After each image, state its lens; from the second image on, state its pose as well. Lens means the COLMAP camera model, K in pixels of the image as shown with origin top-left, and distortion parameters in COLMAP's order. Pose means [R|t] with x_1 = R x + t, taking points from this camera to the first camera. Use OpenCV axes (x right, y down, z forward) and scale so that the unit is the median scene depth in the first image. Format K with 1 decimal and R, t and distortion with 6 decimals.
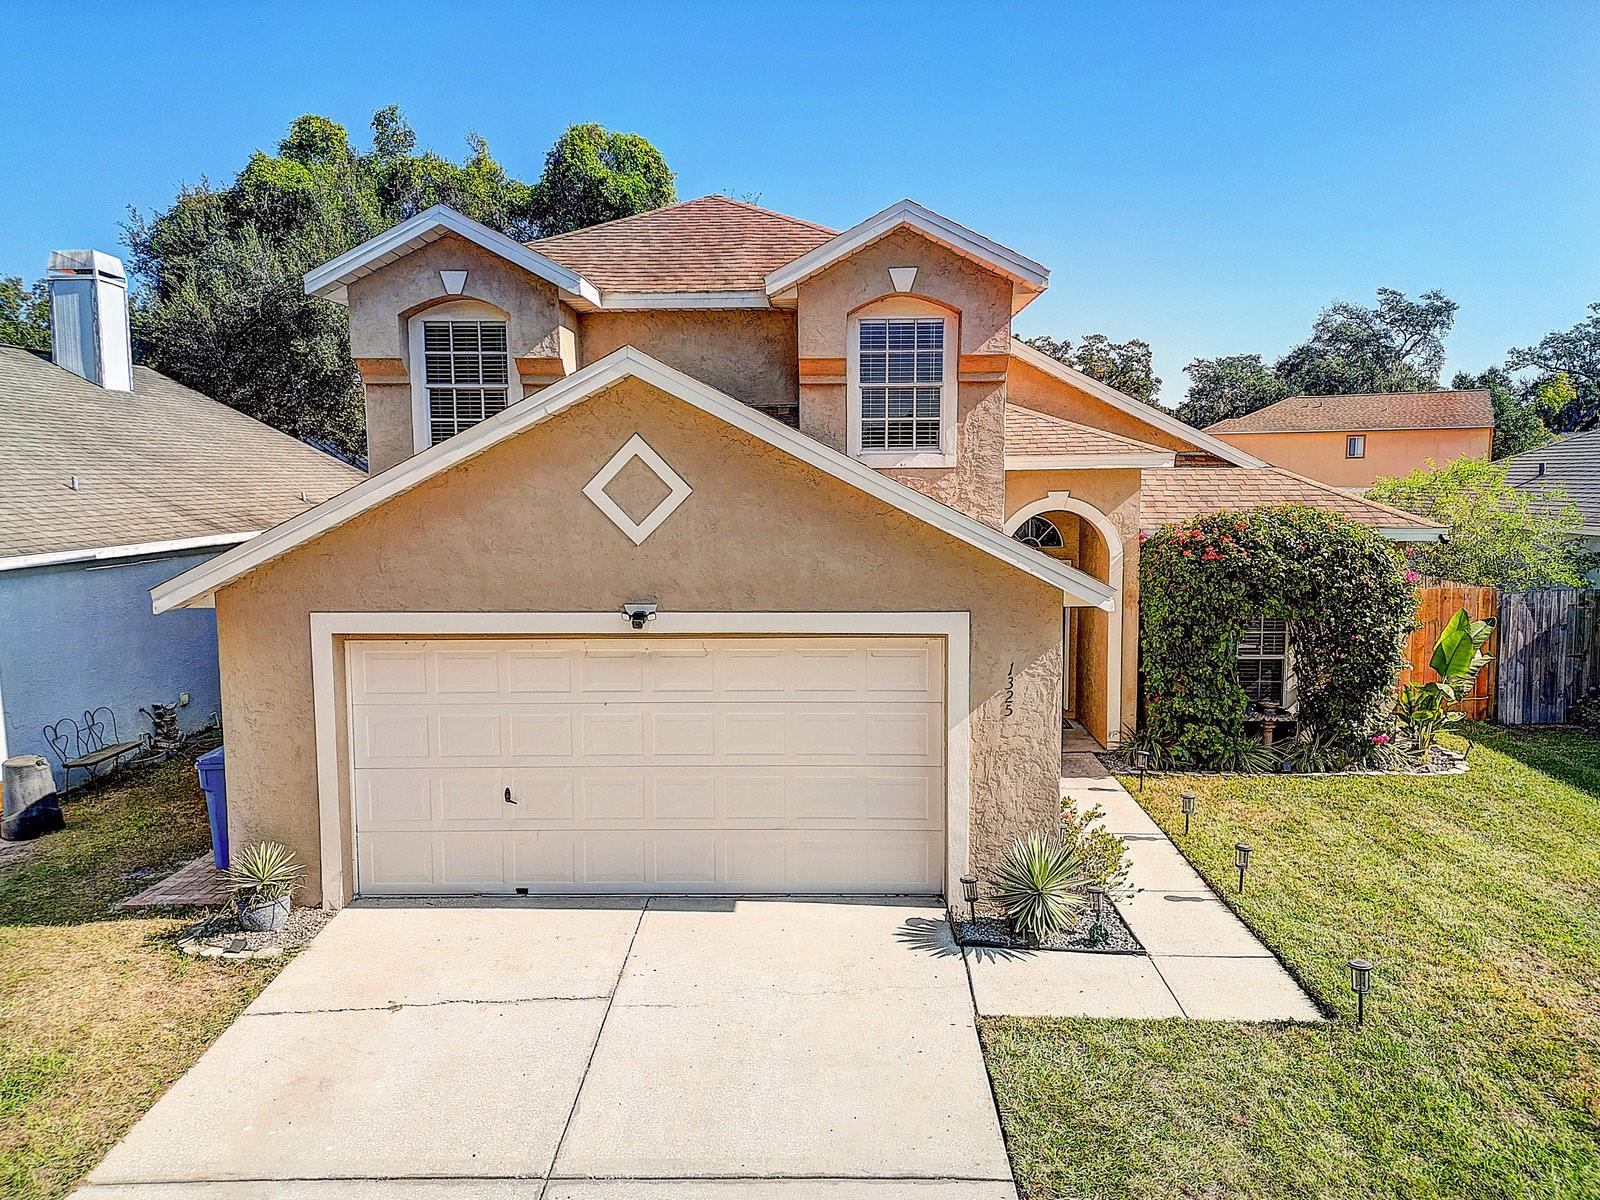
lens RADIAL K [[1111.1, 0, 800.0], [0, 1111.1, 600.0], [0, 0, 1]] dist [0.103970, -0.084842]
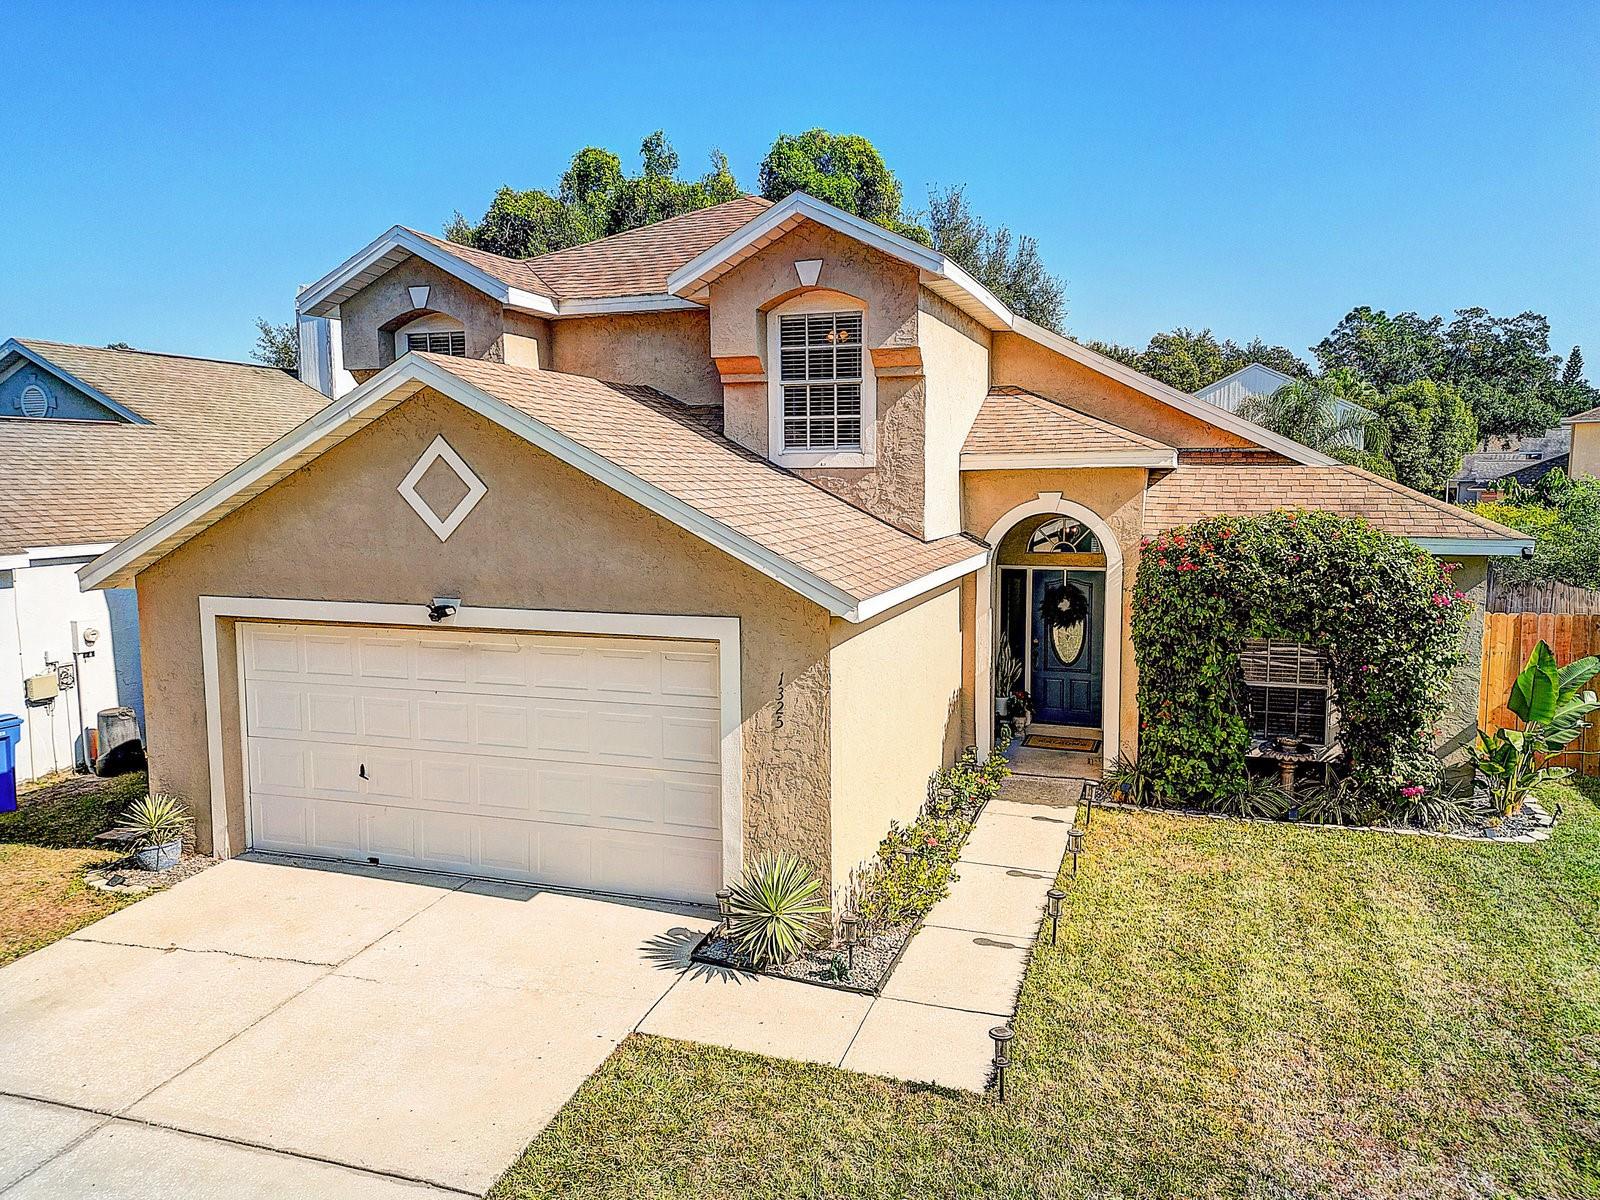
lens RADIAL K [[1111.1, 0, 800.0], [0, 1111.1, 600.0], [0, 0, 1]] dist [0.103970, -0.084842]
pose [[0.951736, 0.034432, -0.304981, 0.384344], [-0.033828, 0.999401, 0.007266, -0.010386], [0.305048, 0.003402, 0.952331, 0.076702]]
